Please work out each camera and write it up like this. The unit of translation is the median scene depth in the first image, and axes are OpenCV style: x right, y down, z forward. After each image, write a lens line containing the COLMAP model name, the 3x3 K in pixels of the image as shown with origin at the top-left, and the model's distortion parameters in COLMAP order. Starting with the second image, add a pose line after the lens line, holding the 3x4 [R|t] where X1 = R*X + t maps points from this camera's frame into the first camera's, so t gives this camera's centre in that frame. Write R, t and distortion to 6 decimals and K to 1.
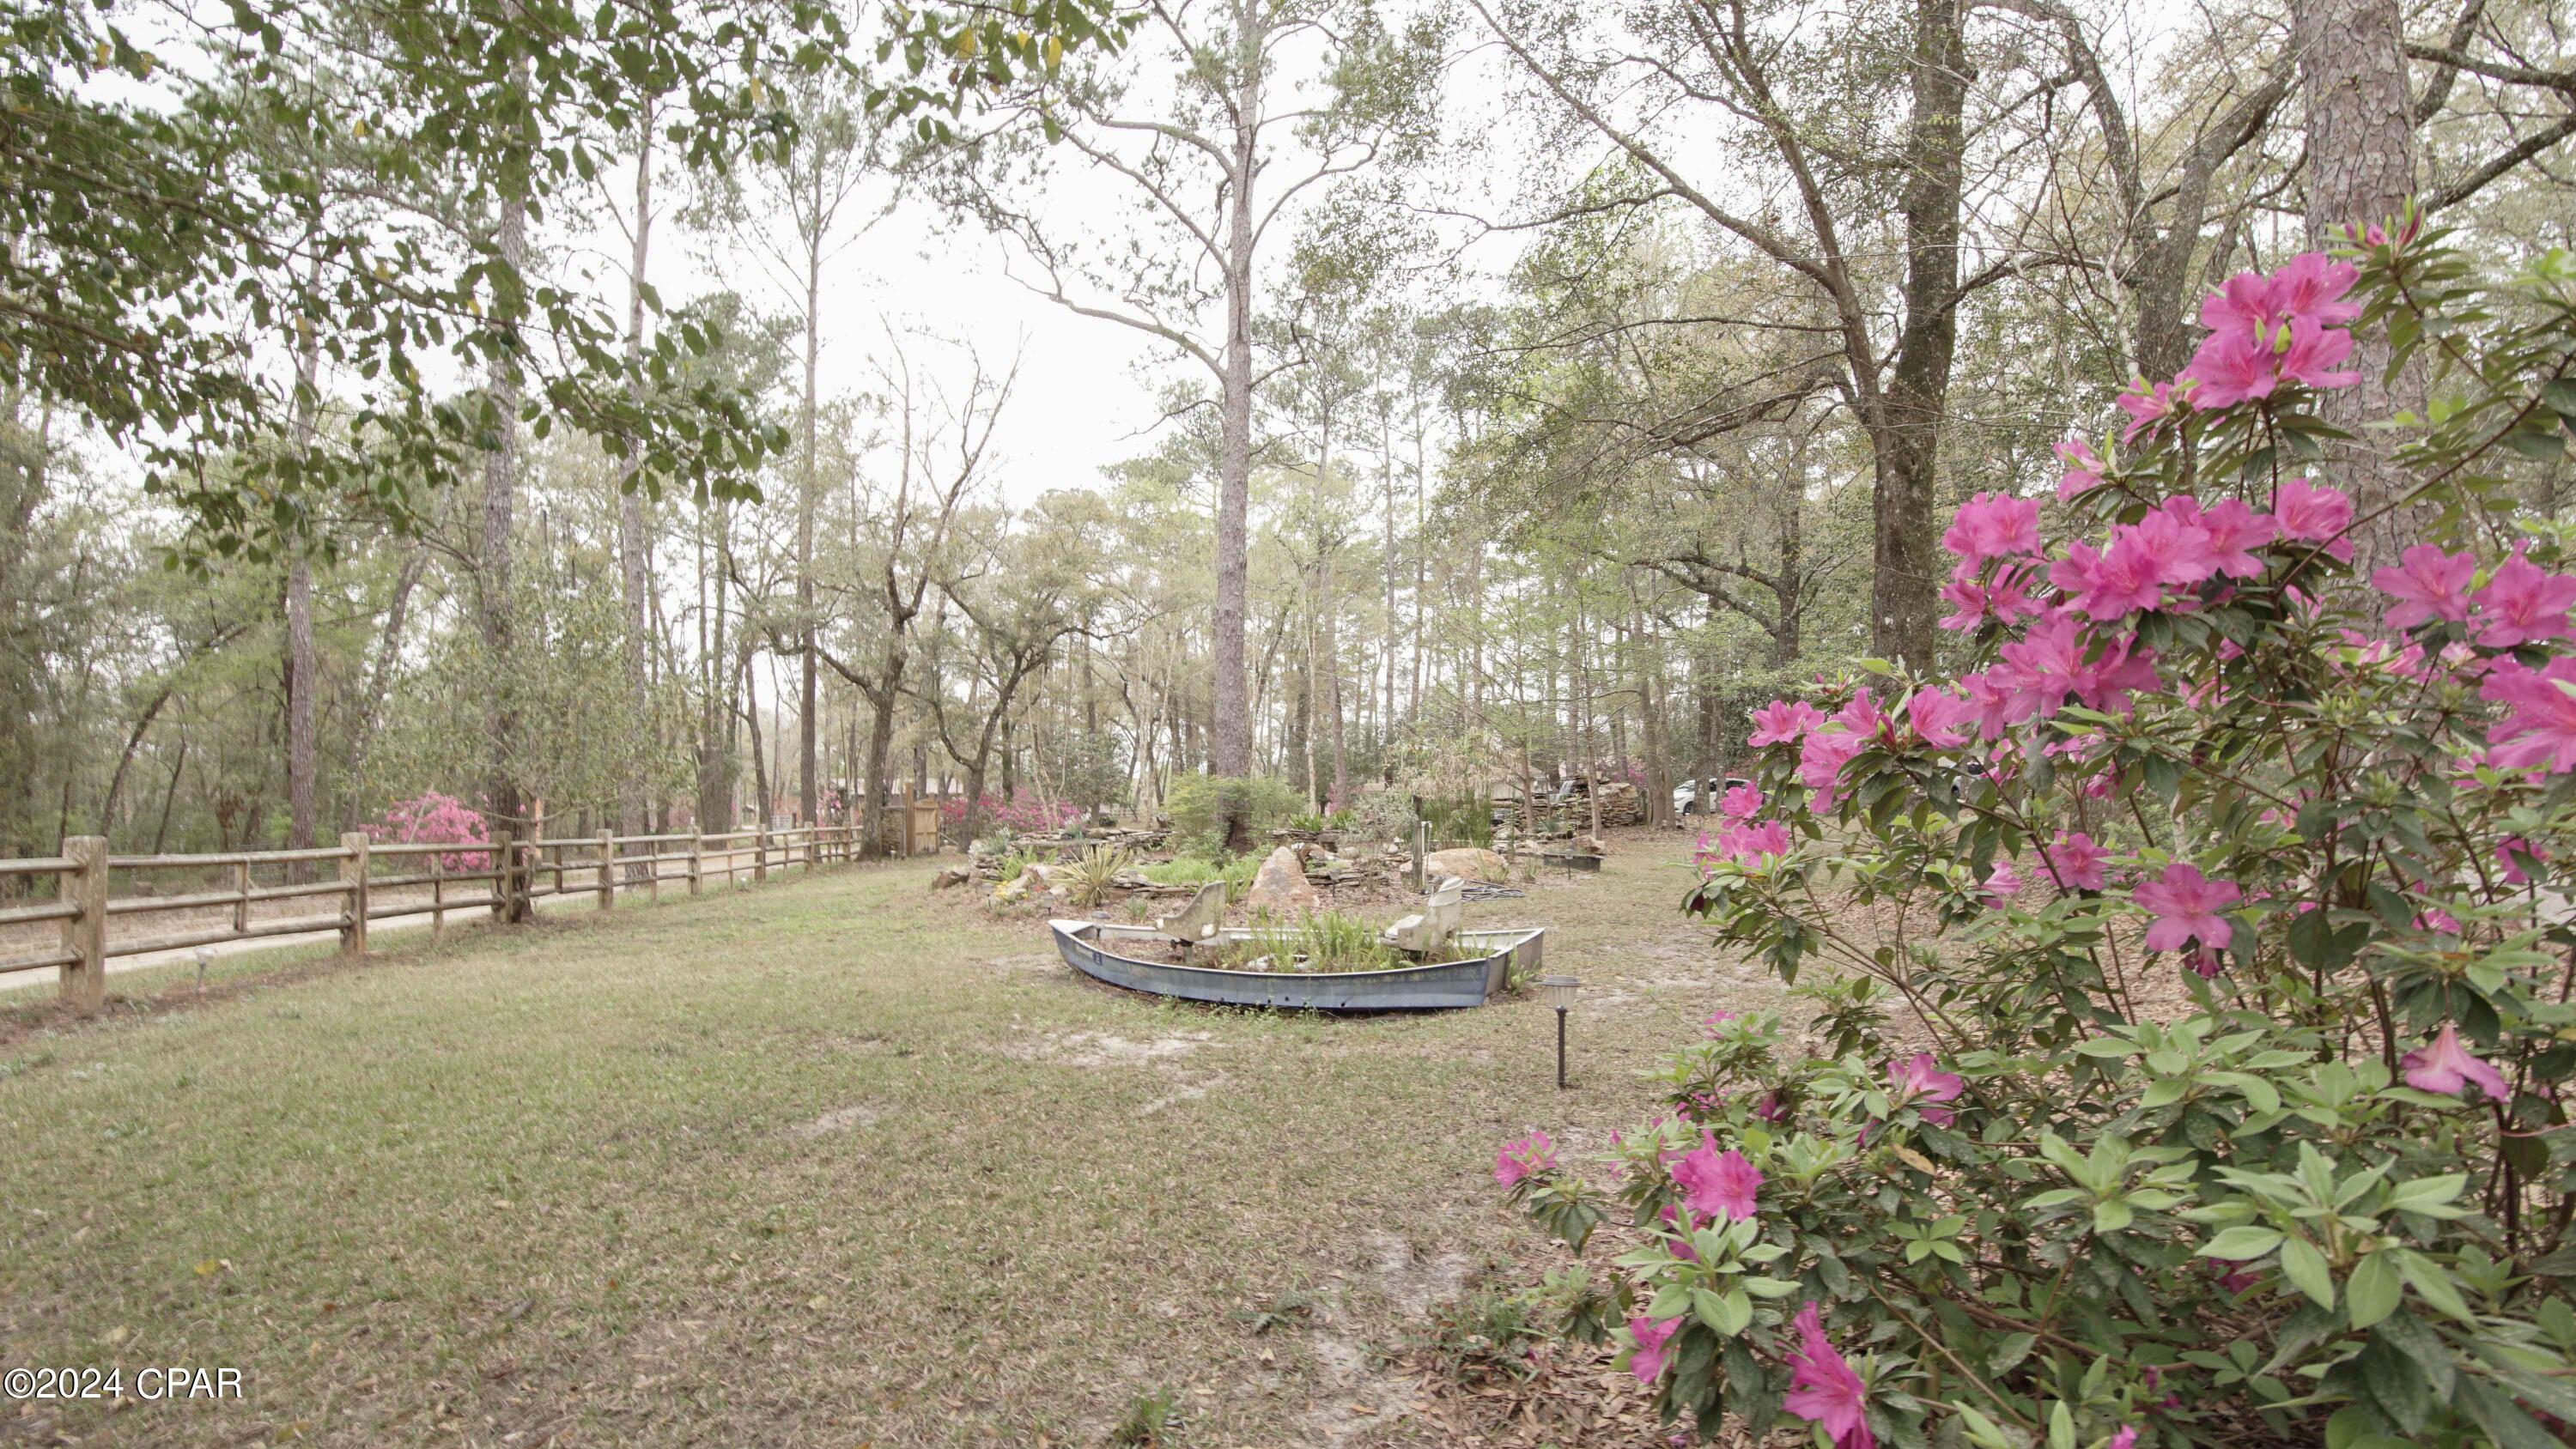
lens RADIAL K [[1289.6, 0, 1288.0], [0, 1289.6, 754.1], [0, 0, 1]] dist [0.001415, 0.000450]
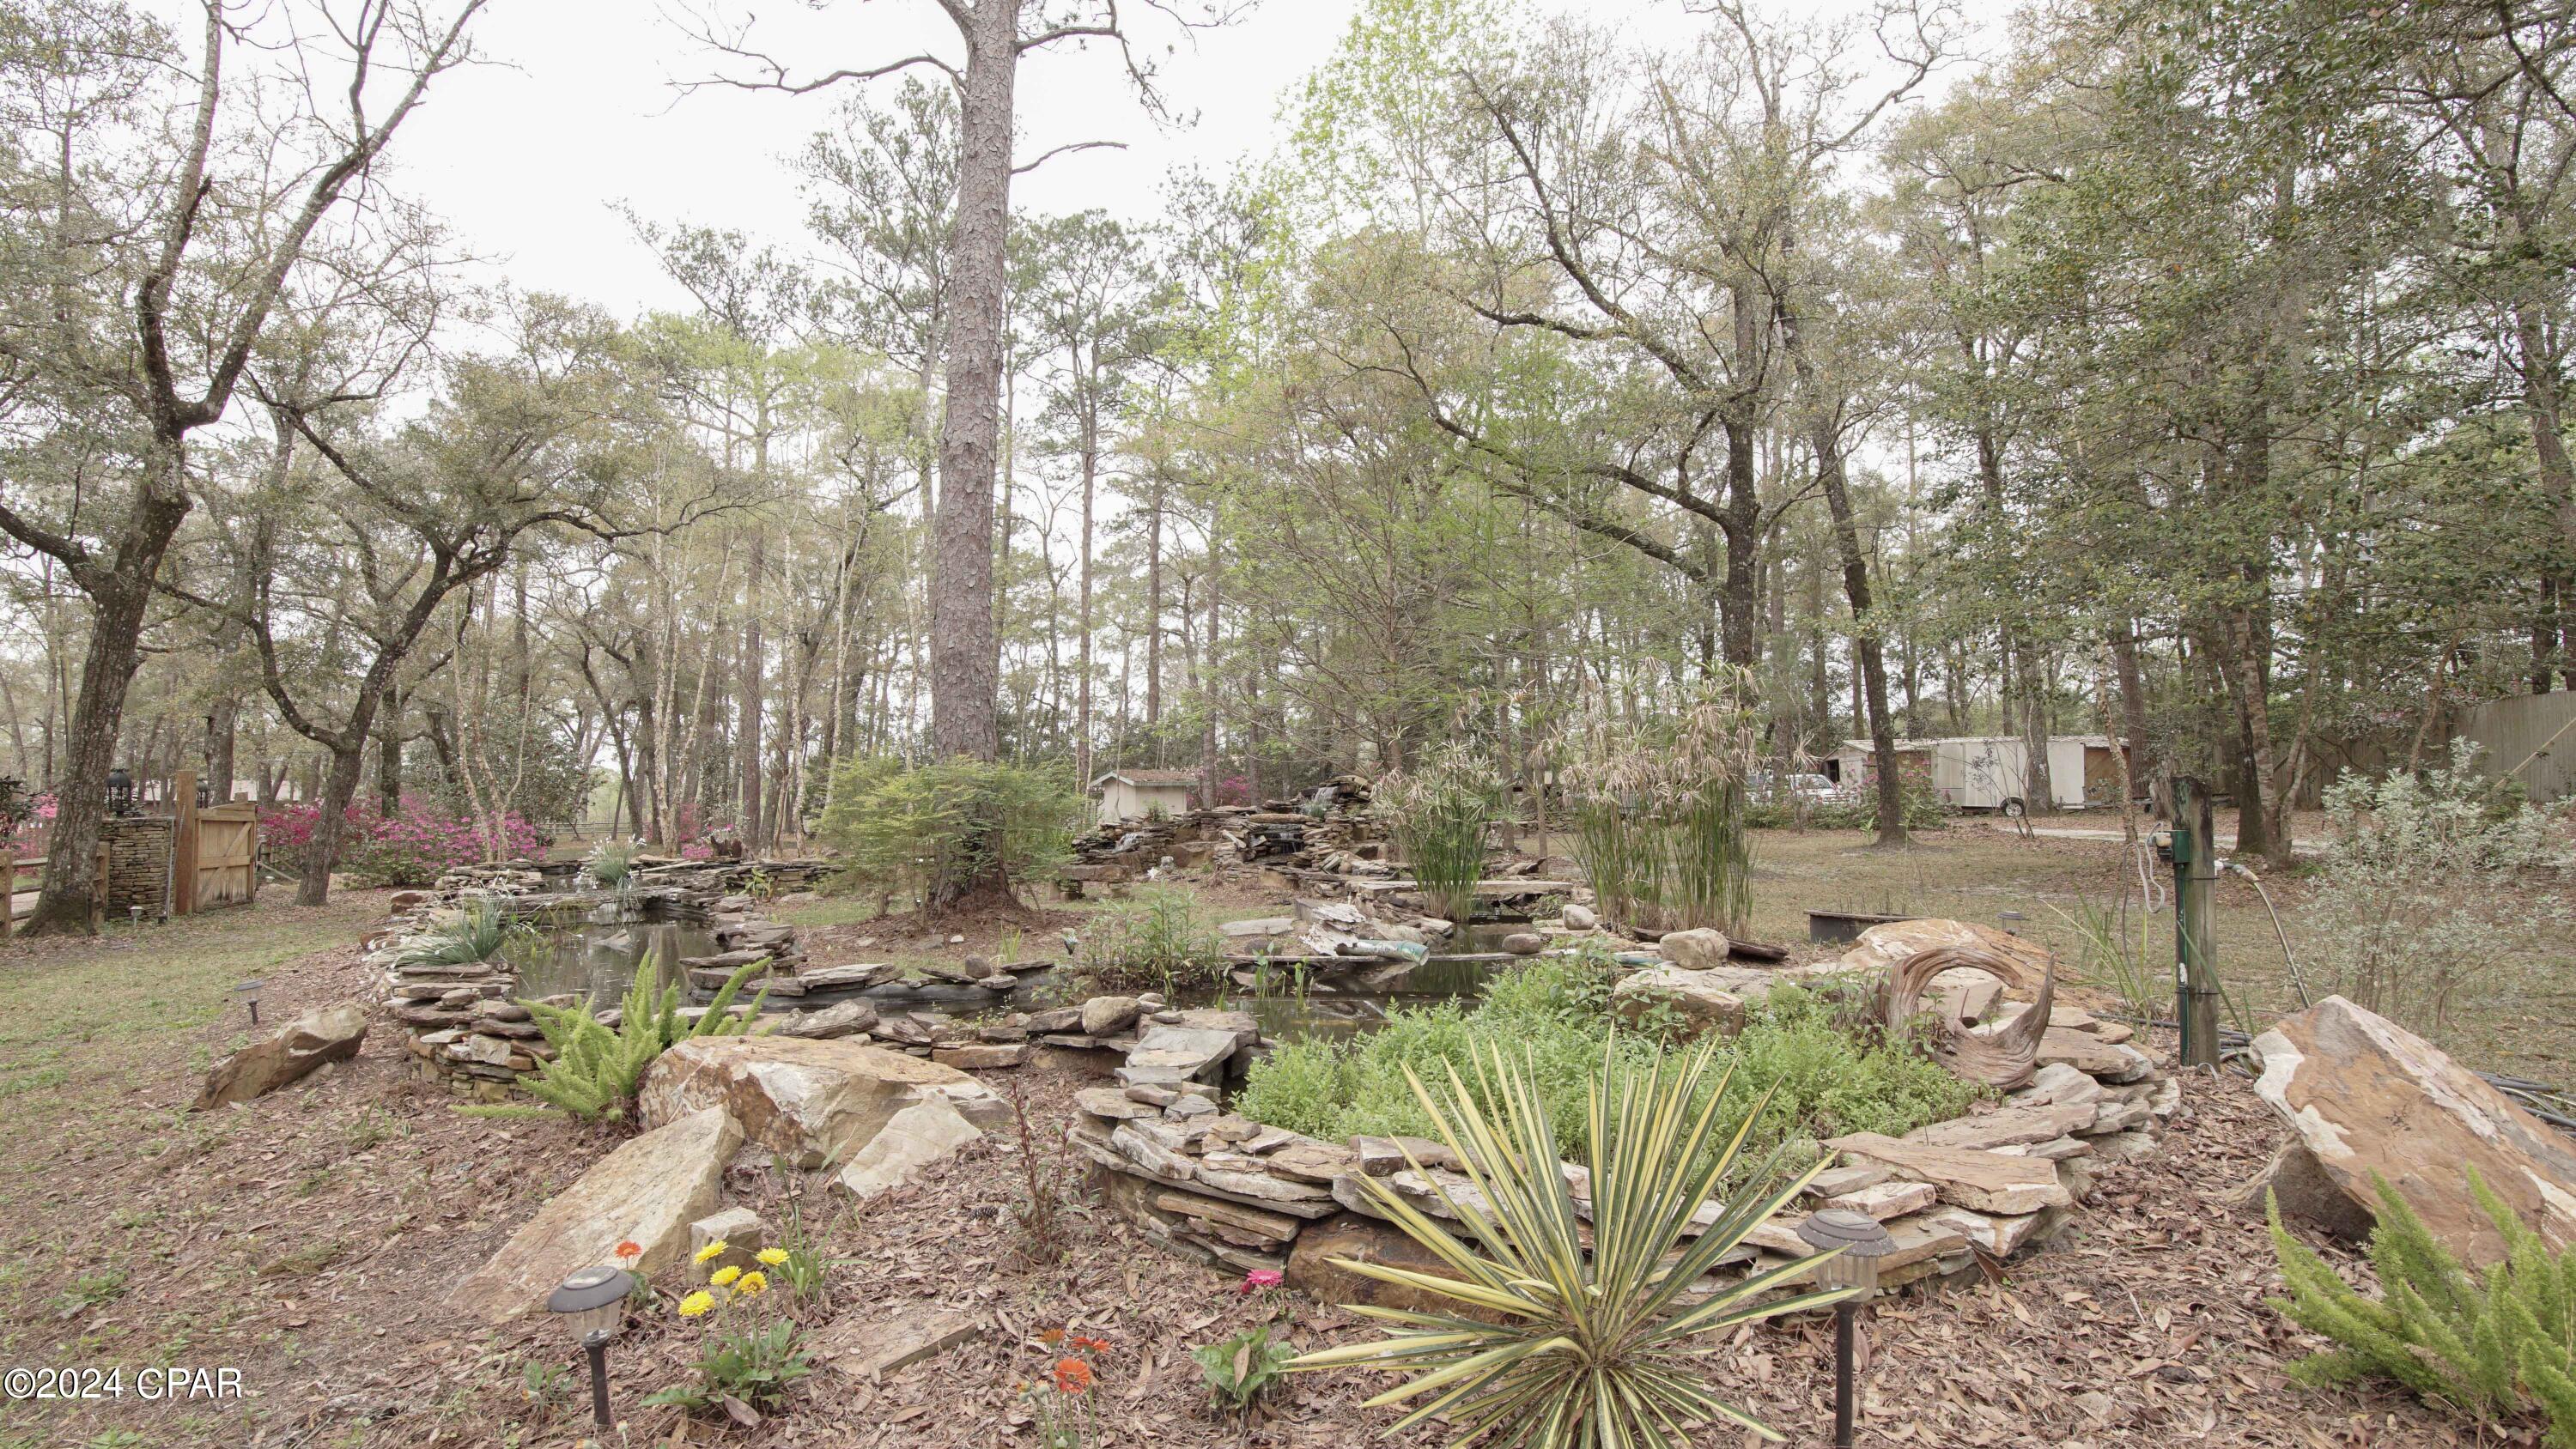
lens RADIAL K [[1289.6, 0, 1288.0], [0, 1289.6, 754.1], [0, 0, 1]] dist [0.001415, 0.000450]
pose [[0.917717, 0.034003, 0.395776, -0.094473], [-0.026469, 0.999350, -0.024485, 0.016407], [-0.396351, 0.011994, 0.918021, 0.352986]]
